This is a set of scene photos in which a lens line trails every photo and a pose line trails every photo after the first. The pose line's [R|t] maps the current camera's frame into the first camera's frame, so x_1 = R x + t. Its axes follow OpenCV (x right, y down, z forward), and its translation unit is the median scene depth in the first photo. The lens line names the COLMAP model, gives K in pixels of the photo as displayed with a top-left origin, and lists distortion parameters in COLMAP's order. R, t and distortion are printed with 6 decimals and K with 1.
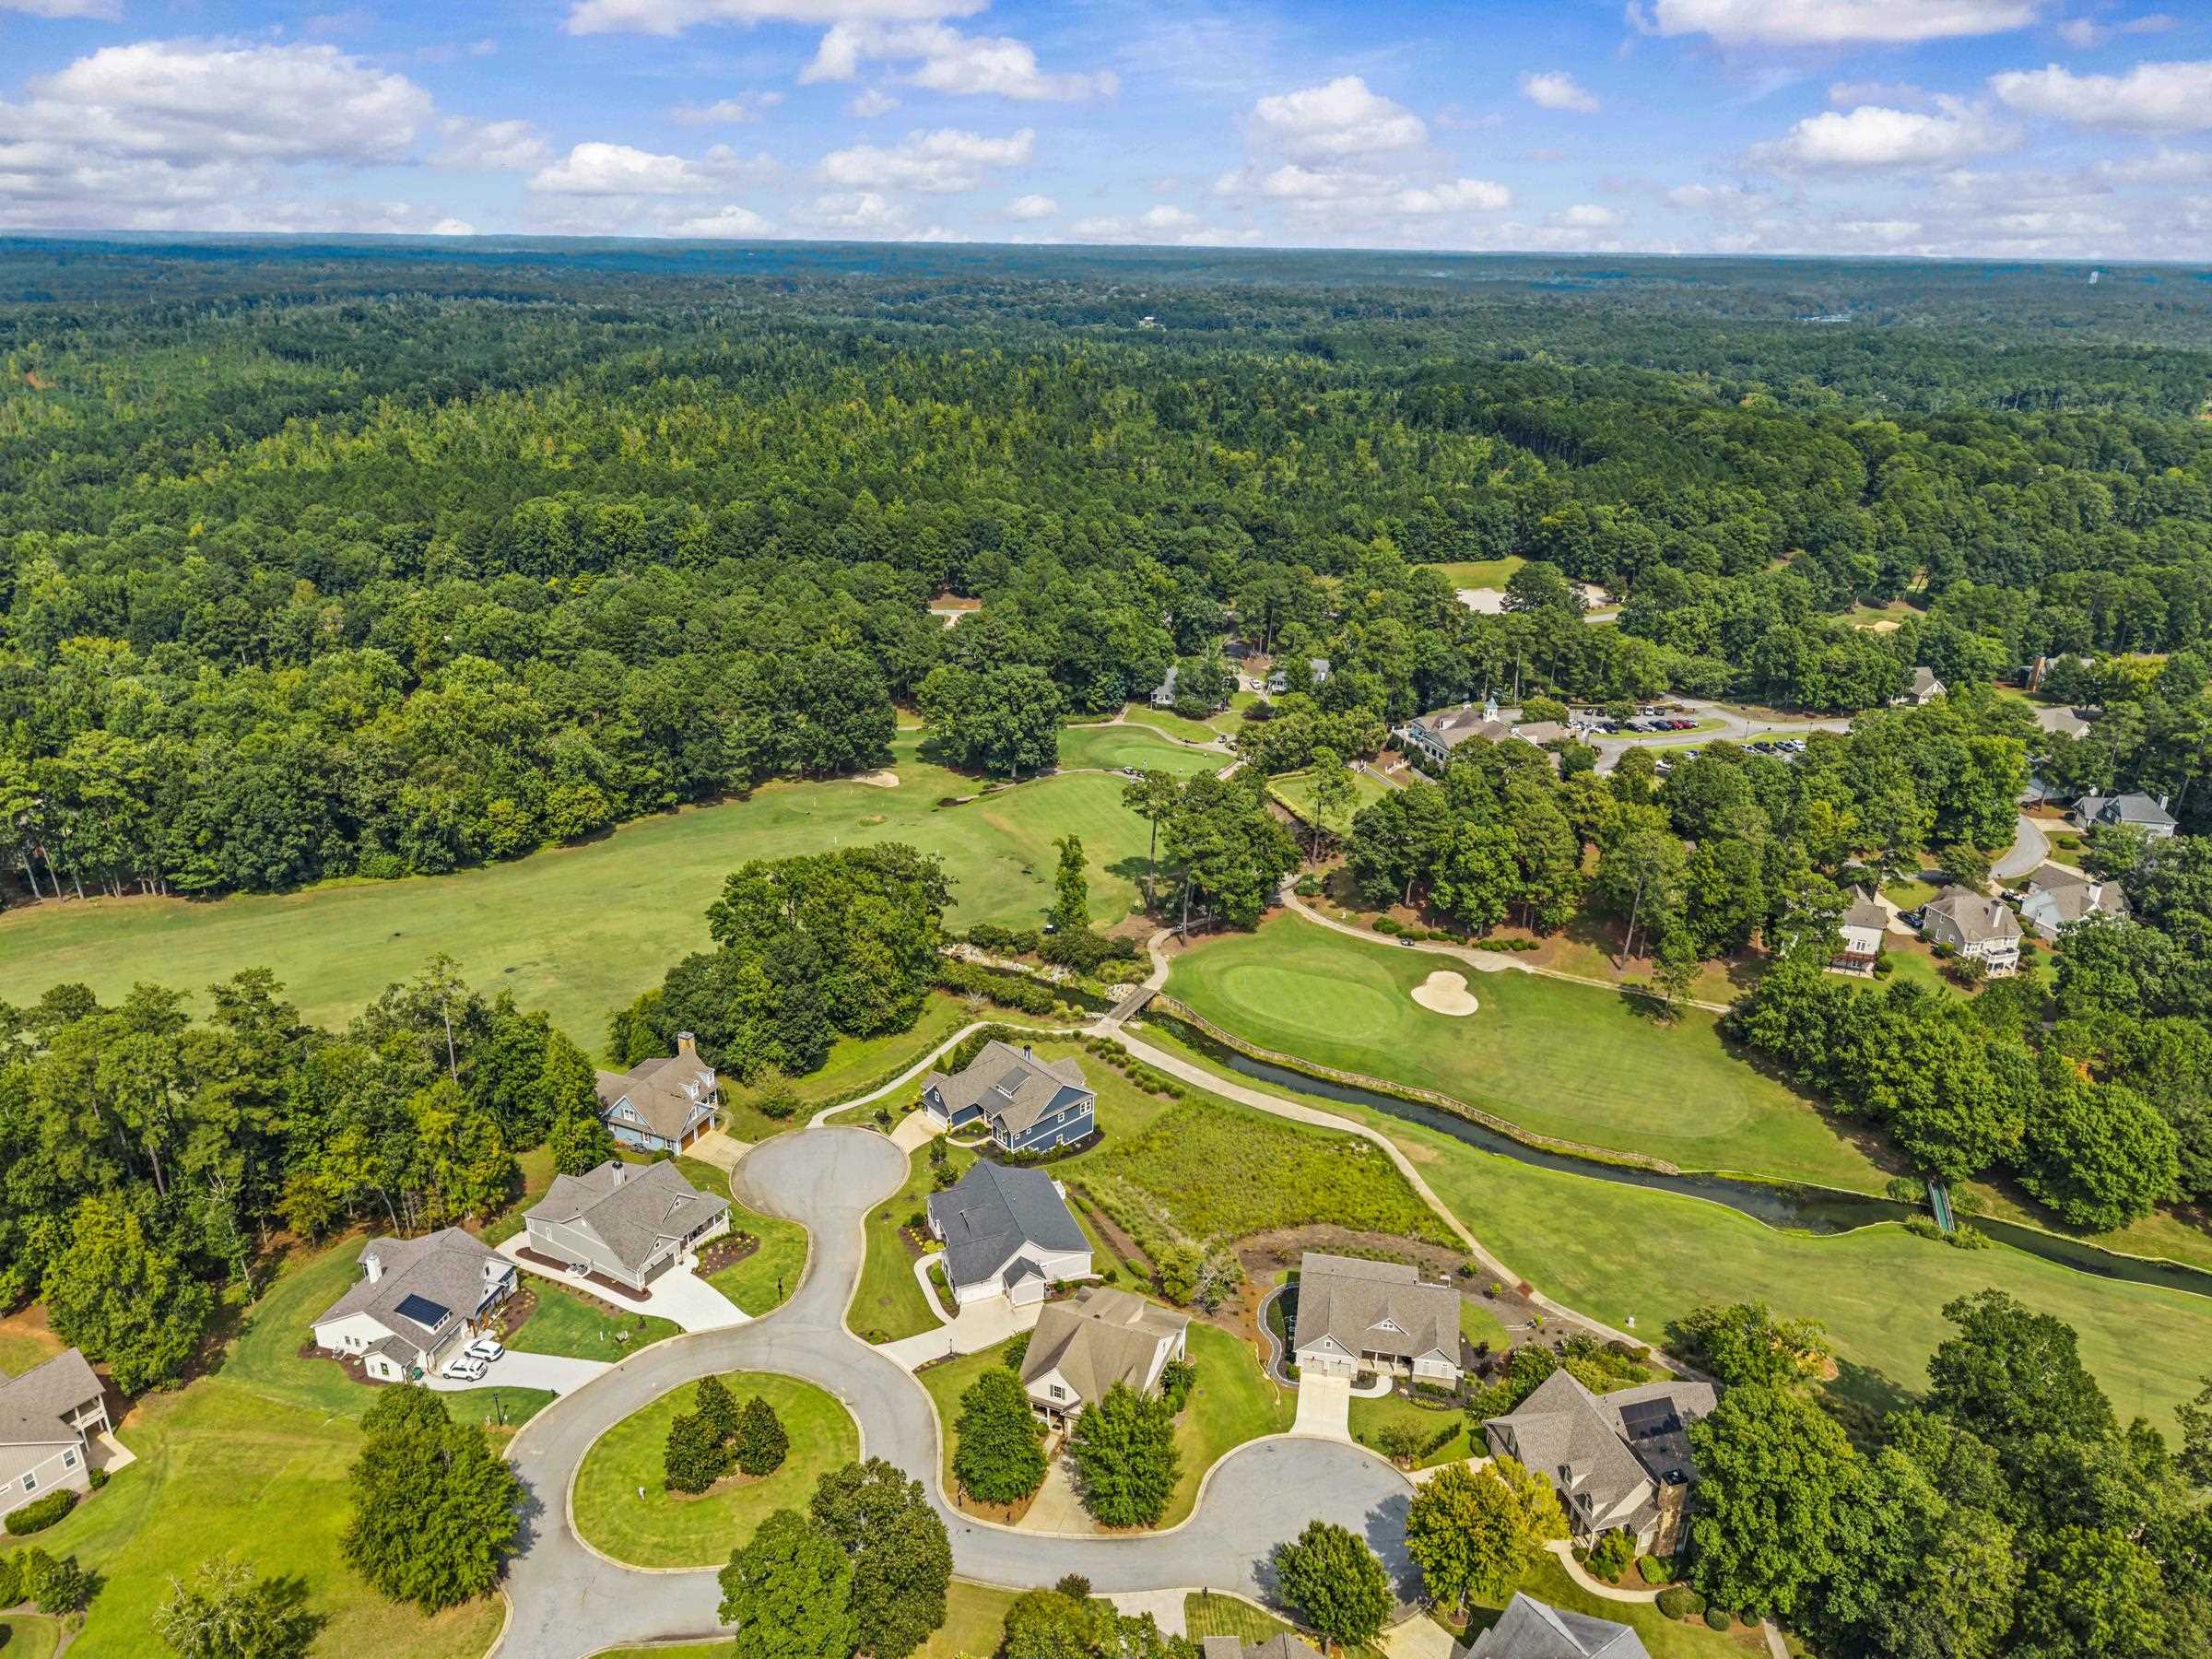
lens RADIAL K [[1489.1, 0, 1106.0], [0, 1489.1, 829.5], [0, 0, 1]] dist [0.013843, -0.004908]
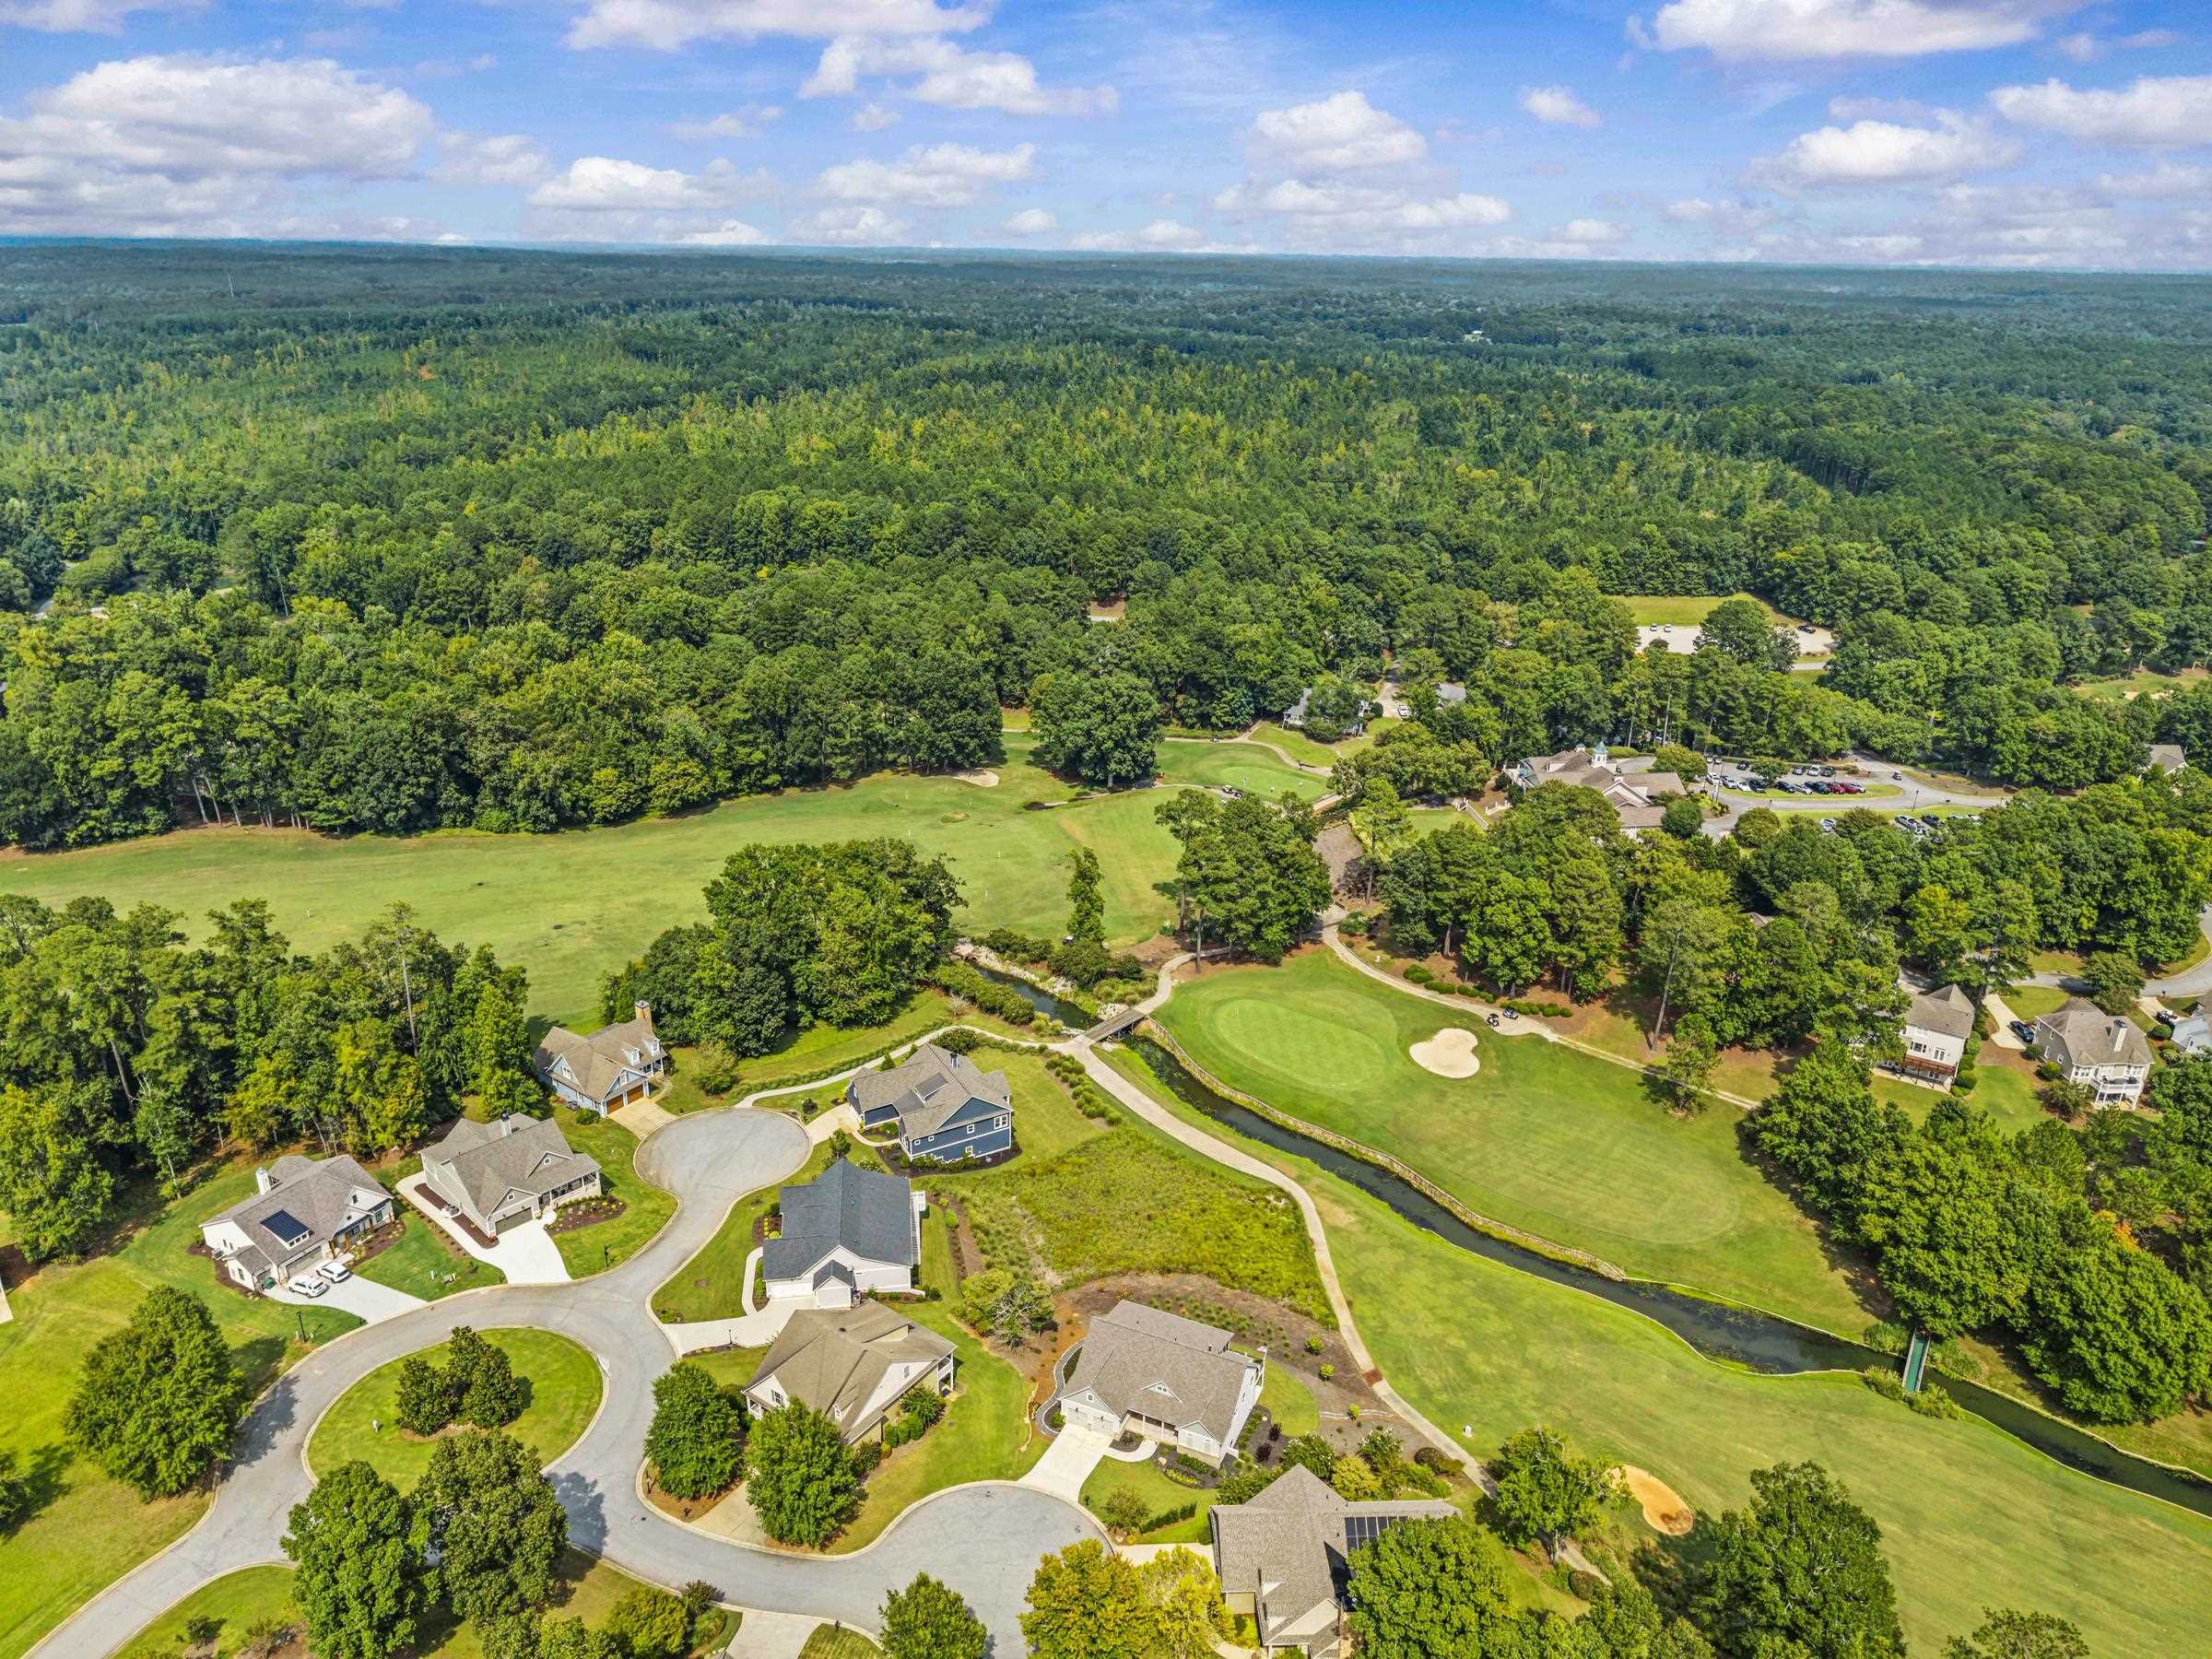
lens RADIAL K [[1491.3, 0, 1106.3], [0, 1491.3, 820.7], [0, 0, 1]] dist [0.009906, -0.001890]
pose [[0.972699, 0.085210, -0.215862, 0.197533], [-0.087861, 0.996129, -0.002697, -0.012513], [0.214797, 0.021589, 0.976420, 0.035917]]
